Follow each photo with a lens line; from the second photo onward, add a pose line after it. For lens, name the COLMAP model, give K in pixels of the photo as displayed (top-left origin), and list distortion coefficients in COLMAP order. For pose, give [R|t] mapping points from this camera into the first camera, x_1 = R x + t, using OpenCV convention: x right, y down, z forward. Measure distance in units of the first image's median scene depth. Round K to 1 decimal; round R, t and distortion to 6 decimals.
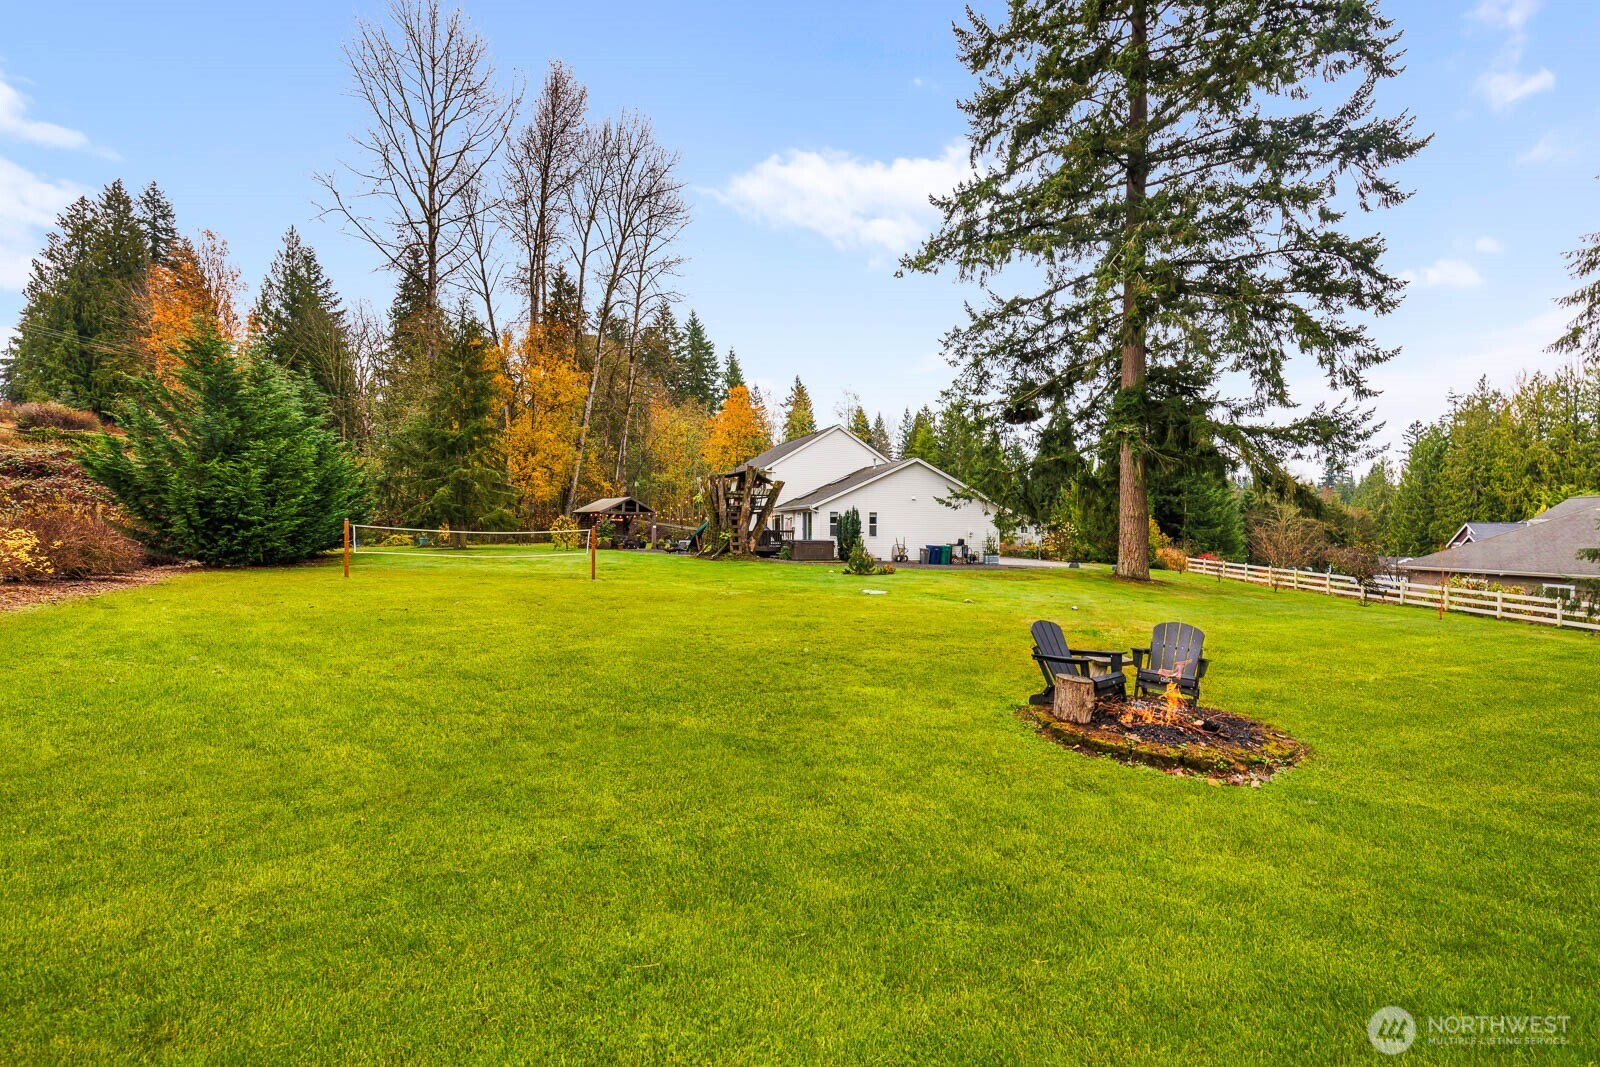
lens RADIAL K [[744.5, 0, 798.8], [0, 744.5, 529.5], [0, 0, 1]] dist [0.010316, -0.000390]
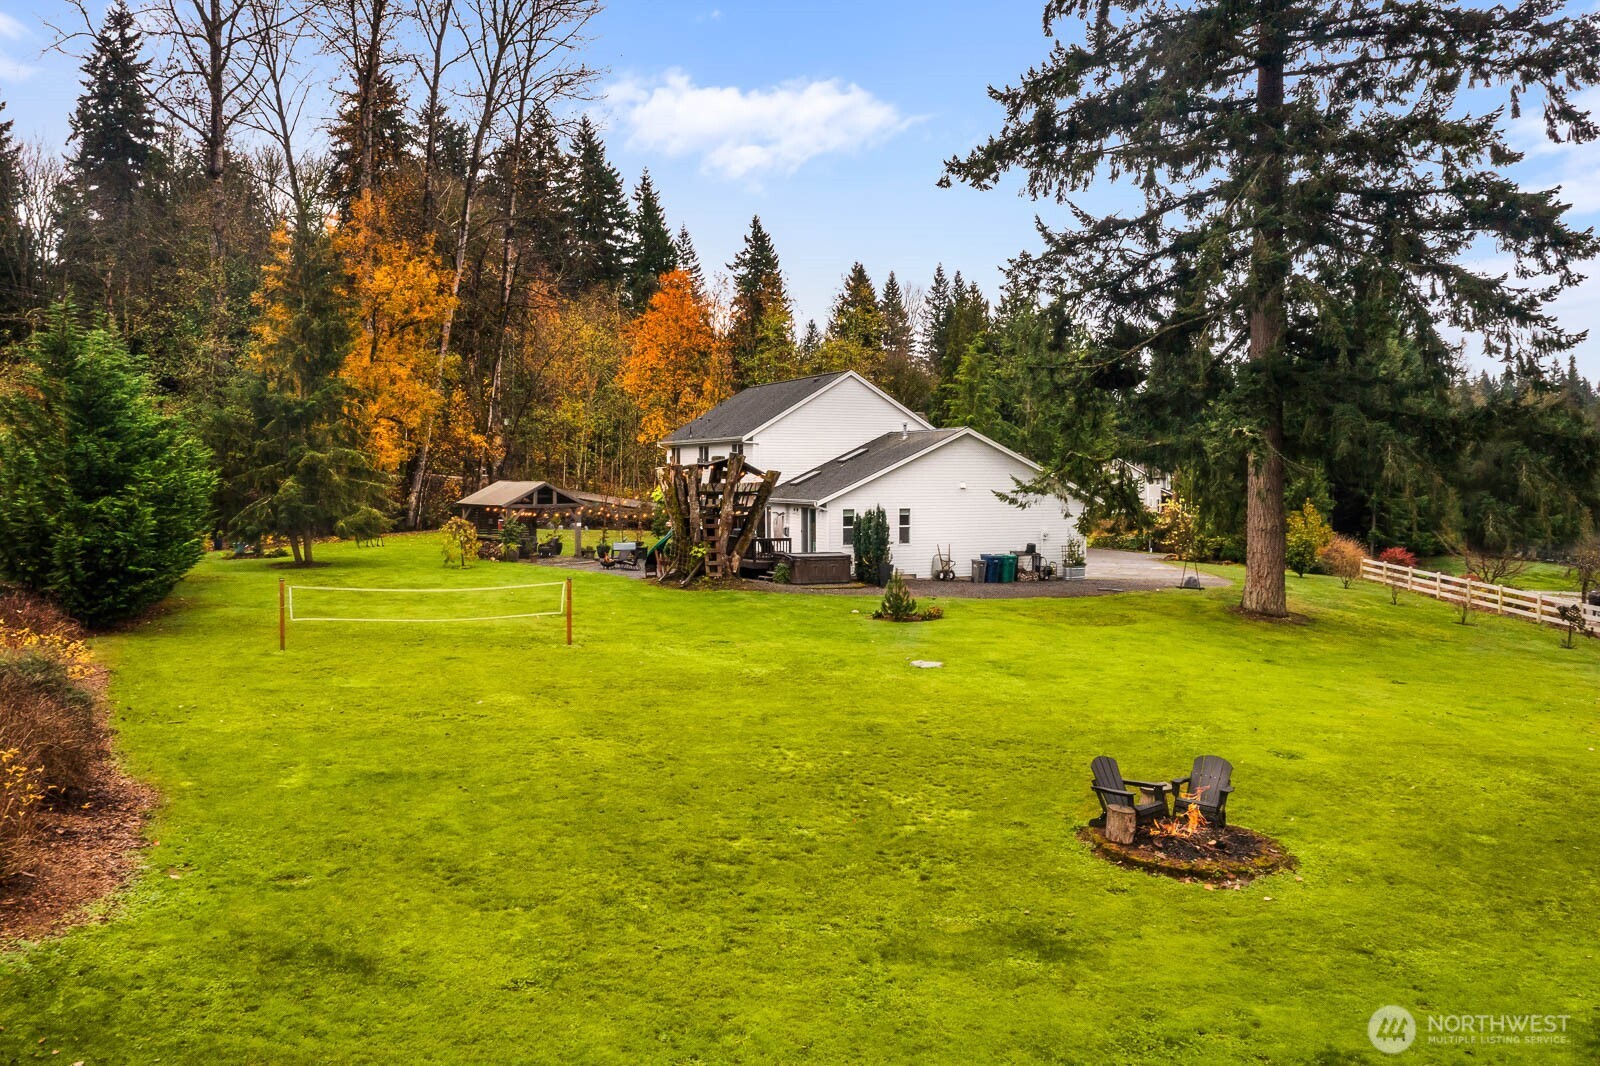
lens RADIAL K [[1277.9, 0, 793.0], [0, 1277.9, 495.5], [0, 0, 1]] dist [-0.026198, 0.010261]
pose [[0.999513, -0.001602, 0.031157, -0.045216], [0.000971, 0.999795, 0.020246, -0.066350], [-0.031183, -0.020206, 0.999309, -0.200456]]
